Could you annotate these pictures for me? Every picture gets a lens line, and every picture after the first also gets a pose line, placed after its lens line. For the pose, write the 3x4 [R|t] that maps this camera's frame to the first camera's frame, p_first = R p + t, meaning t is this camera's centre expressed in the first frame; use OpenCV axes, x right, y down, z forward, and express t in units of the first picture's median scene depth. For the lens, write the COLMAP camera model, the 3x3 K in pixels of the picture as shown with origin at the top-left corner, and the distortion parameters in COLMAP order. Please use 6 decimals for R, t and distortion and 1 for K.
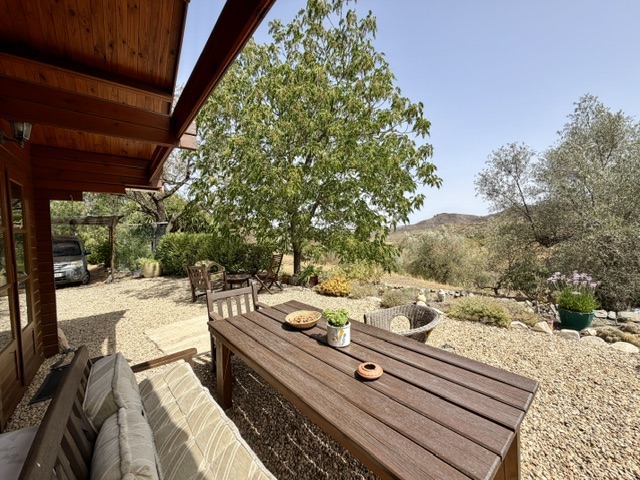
lens RADIAL K [[253.7, 0, 320.0], [0, 253.7, 240.0], [0, 0, 1]] dist [-0.000396, 0.000136]
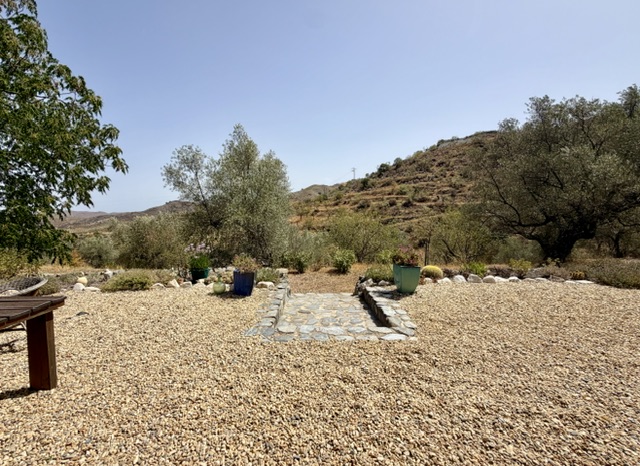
lens RADIAL K [[270.4, 0, 305.8], [0, 270.4, 231.5], [0, 0, 1]] dist [-0.000608, -0.000134]
pose [[0.624057, -0.011595, 0.781292, 0.077784], [0.005067, 0.999929, 0.010793, 0.019065], [-0.781362, -0.002776, 0.624072, -0.232581]]
